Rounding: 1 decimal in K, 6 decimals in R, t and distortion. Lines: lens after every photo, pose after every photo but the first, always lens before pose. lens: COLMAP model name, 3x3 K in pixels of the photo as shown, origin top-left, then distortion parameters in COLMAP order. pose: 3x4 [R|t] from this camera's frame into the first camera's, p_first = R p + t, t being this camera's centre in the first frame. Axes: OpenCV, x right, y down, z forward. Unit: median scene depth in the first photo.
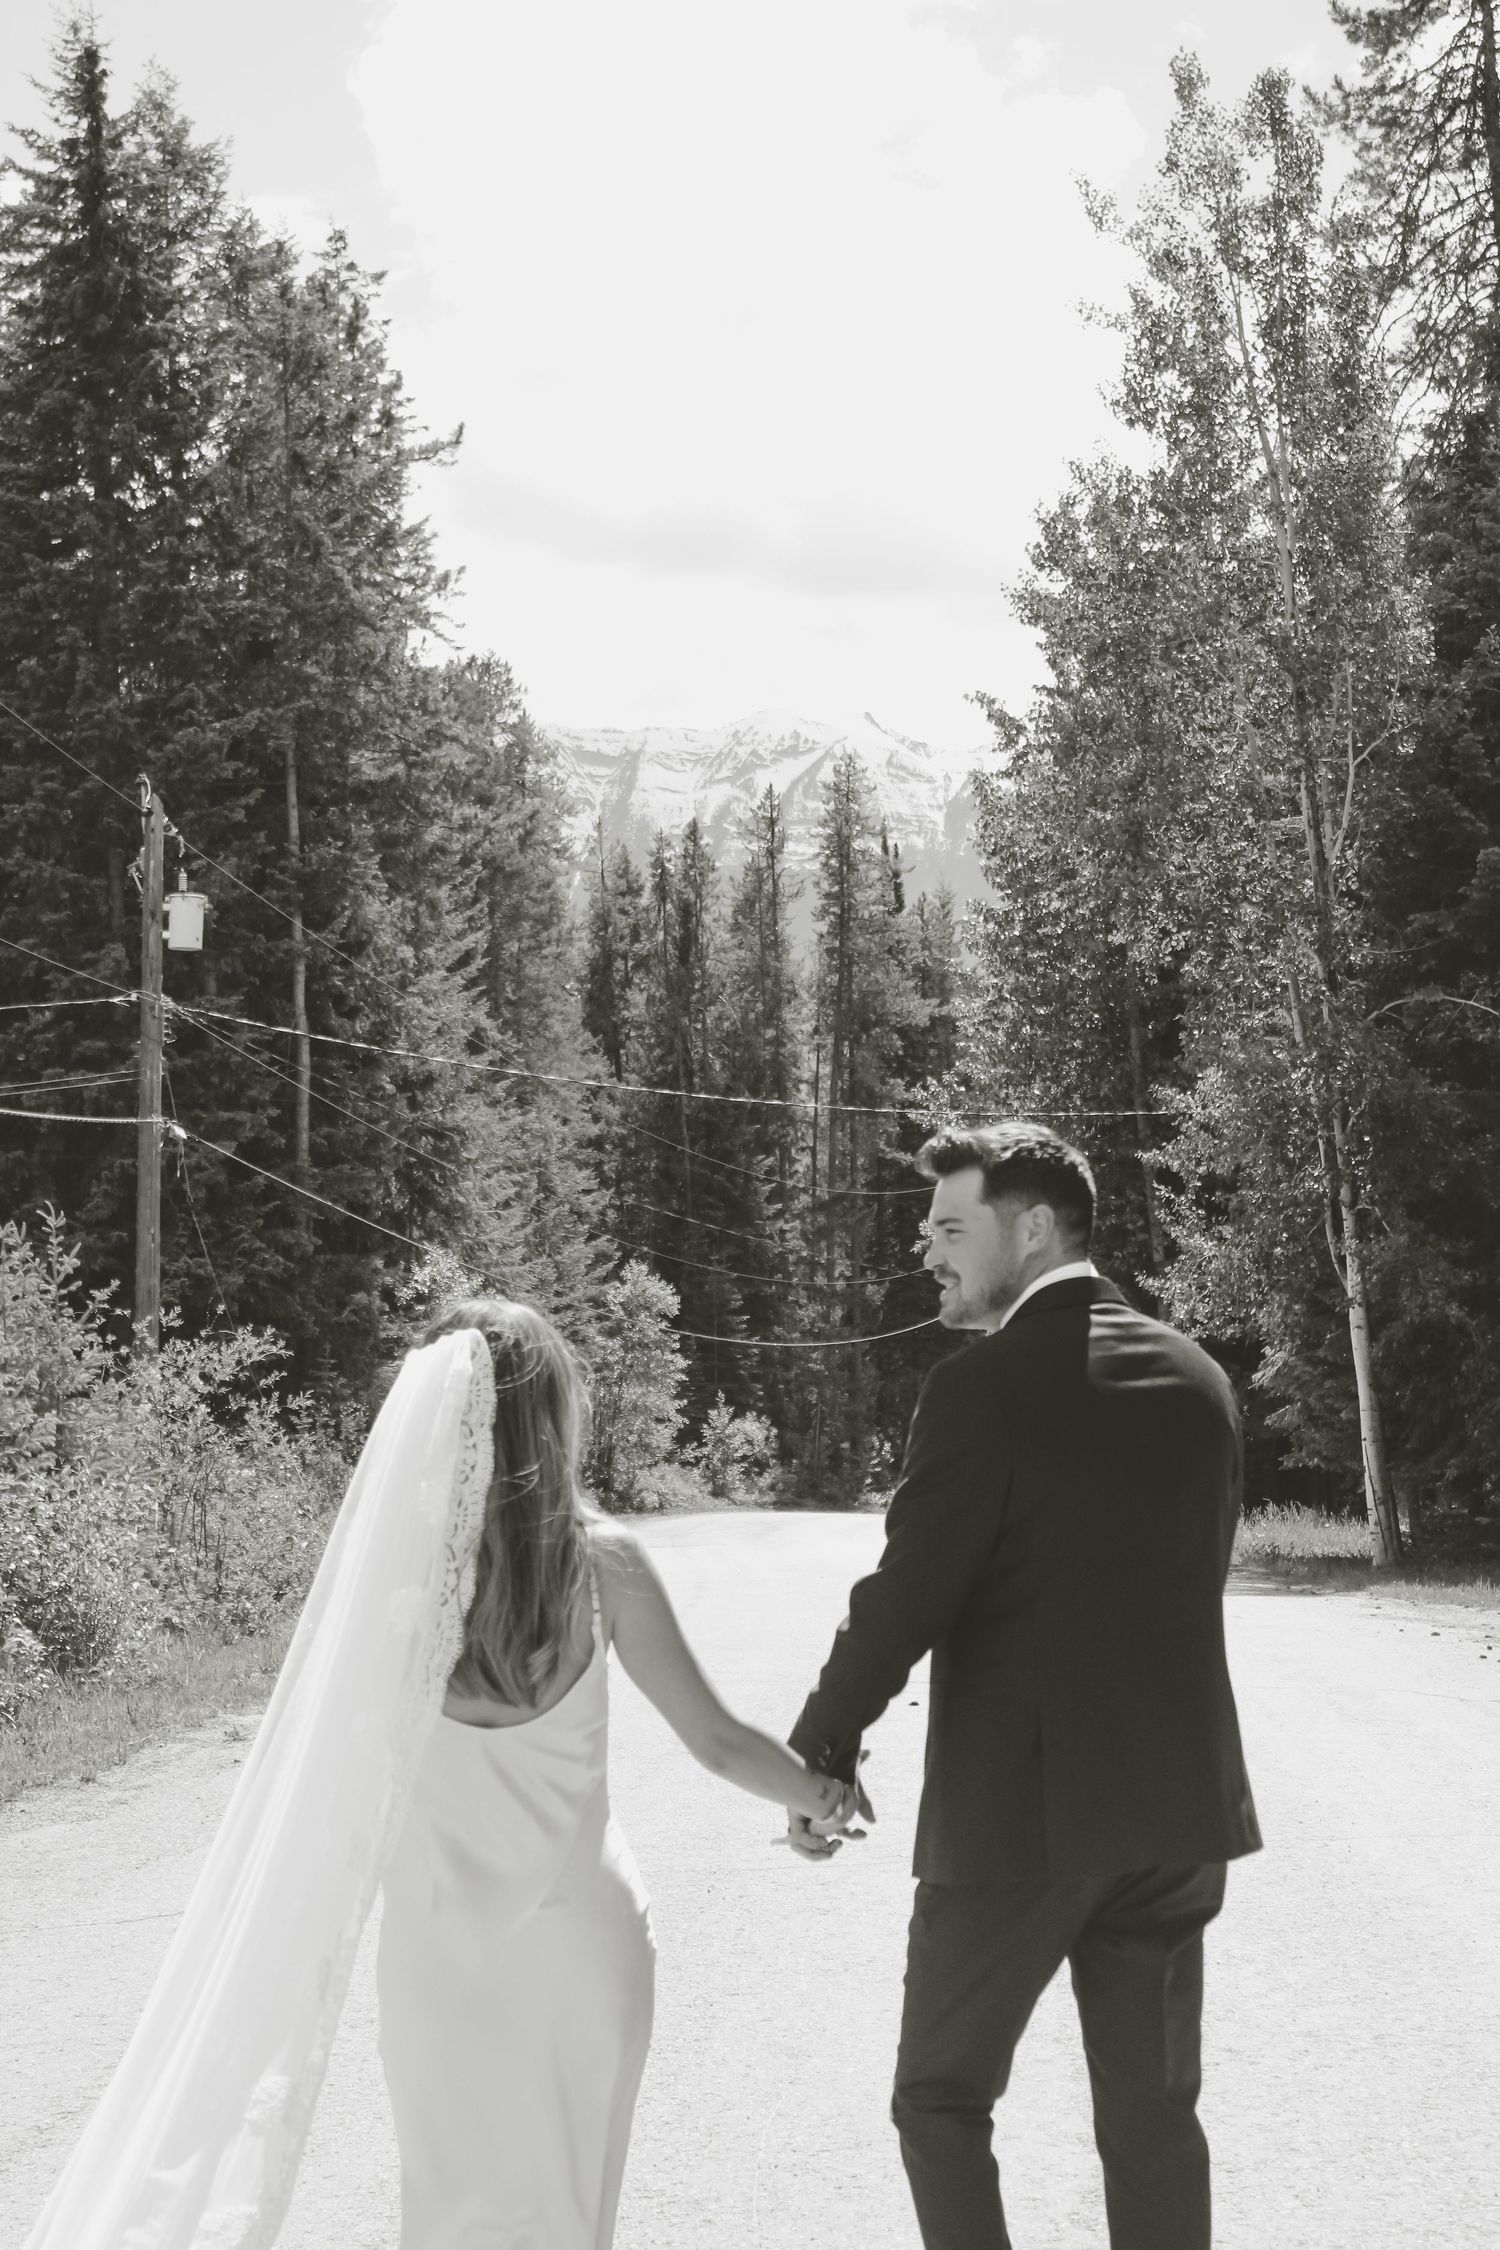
lens RADIAL K [[4393.8, 0, 649.6], [0, 4393.8, 1120.2], [0, 0, 1]] dist [0.049830, 0.070256]
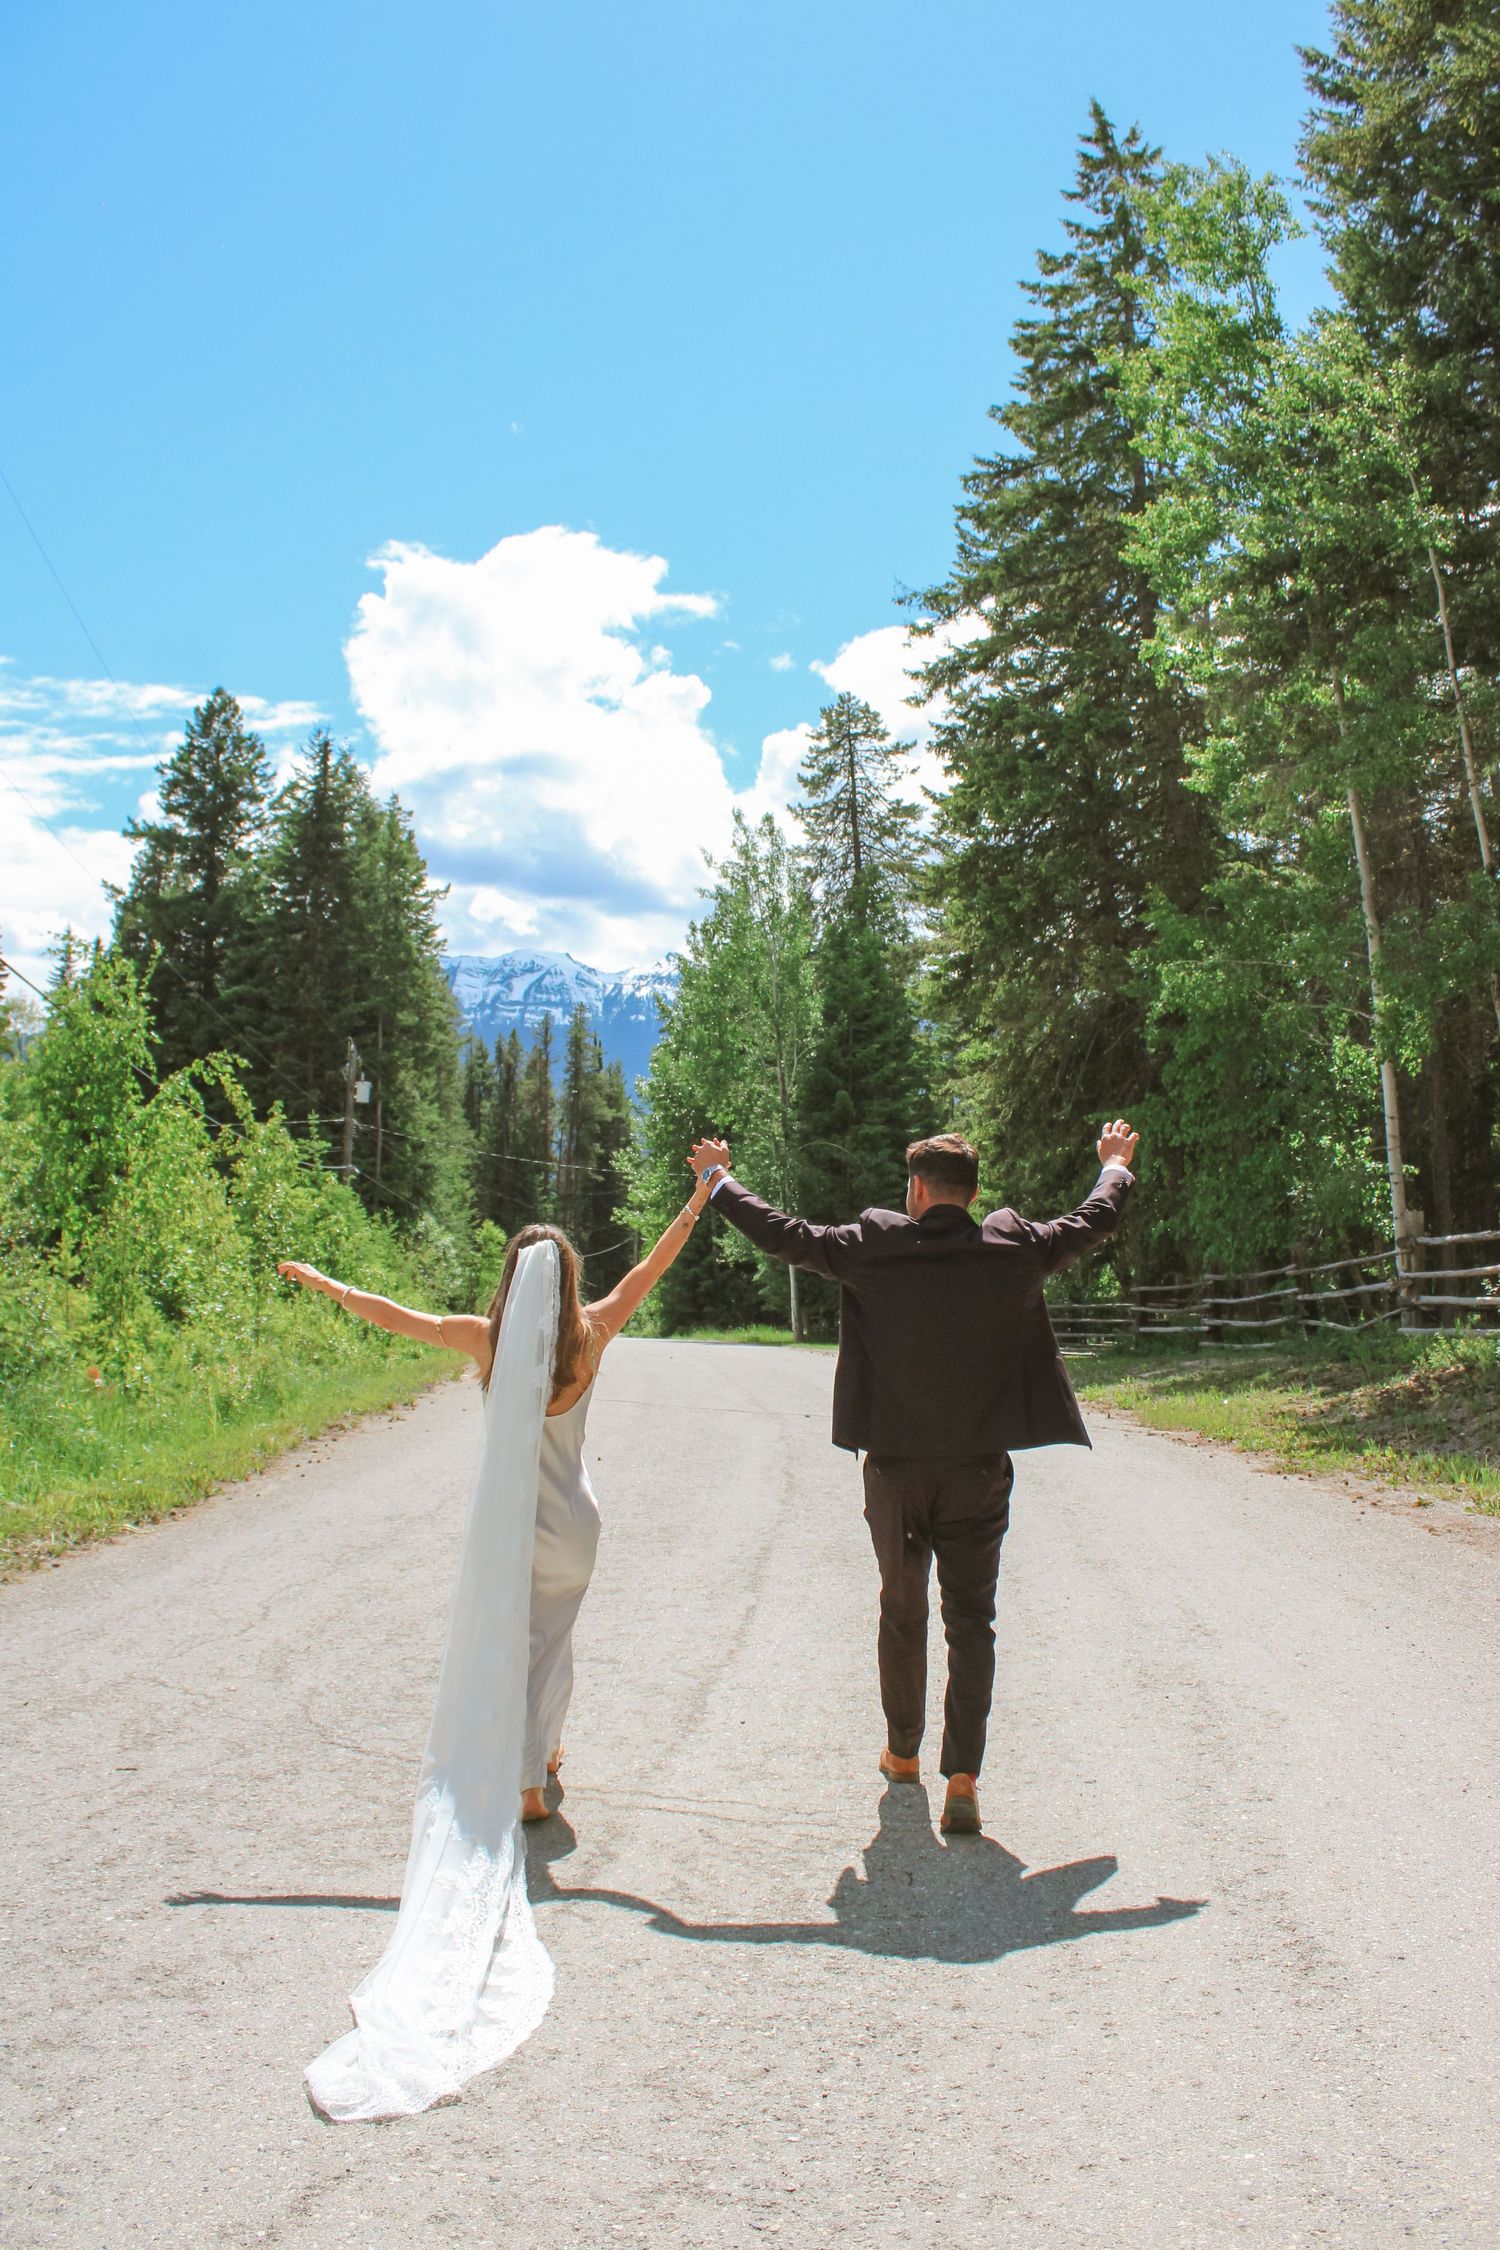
lens RADIAL K [[3389.9, 0, 750.0], [0, 3389.9, 1125.0], [0, 0, 1]] dist [-0.651774, -0.029729]
pose [[0.988539, 0.037128, 0.146326, -0.148857], [-0.038841, 0.999206, 0.008865, -0.045534], [-0.145881, -0.014446, 0.989197, -0.918238]]
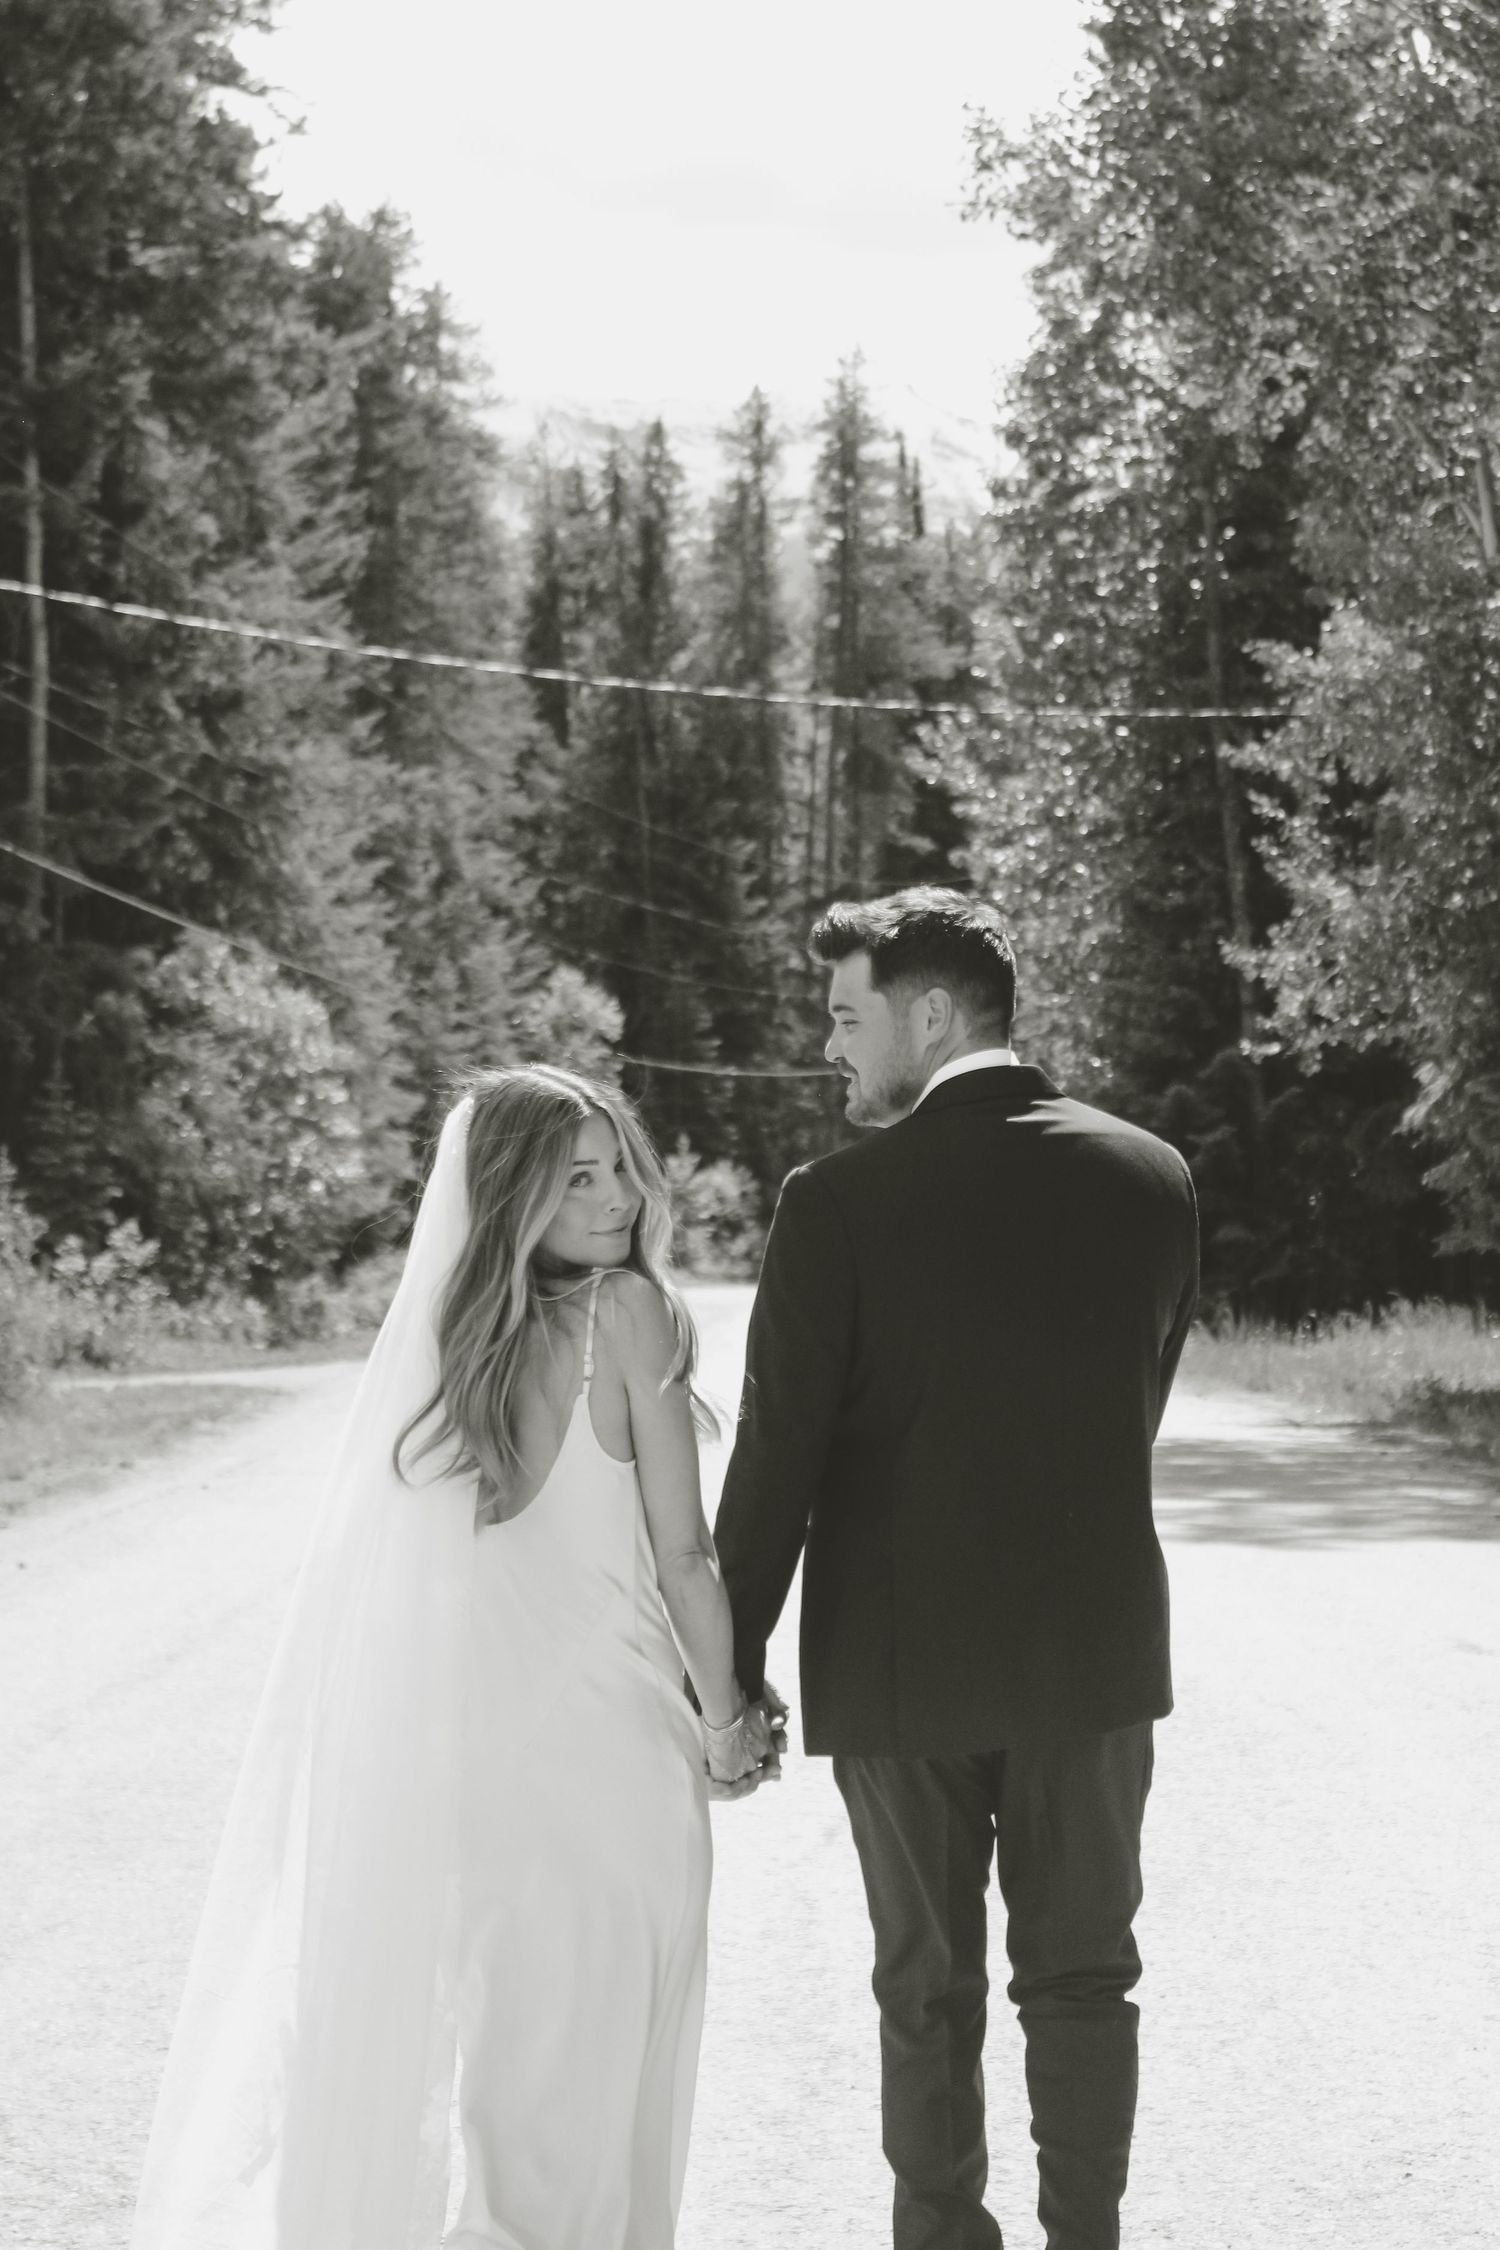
lens RADIAL K [[3551.8, 0, 1093.7], [0, 3551.8, 1122.7], [0, 0, 1]] dist [-0.142349, 0.025882]
pose [[0.996509, 0.004316, 0.083374, 0.042884], [-0.009042, 0.998368, 0.056387, 0.026737], [-0.082995, -0.056944, 0.994922, 0.419454]]
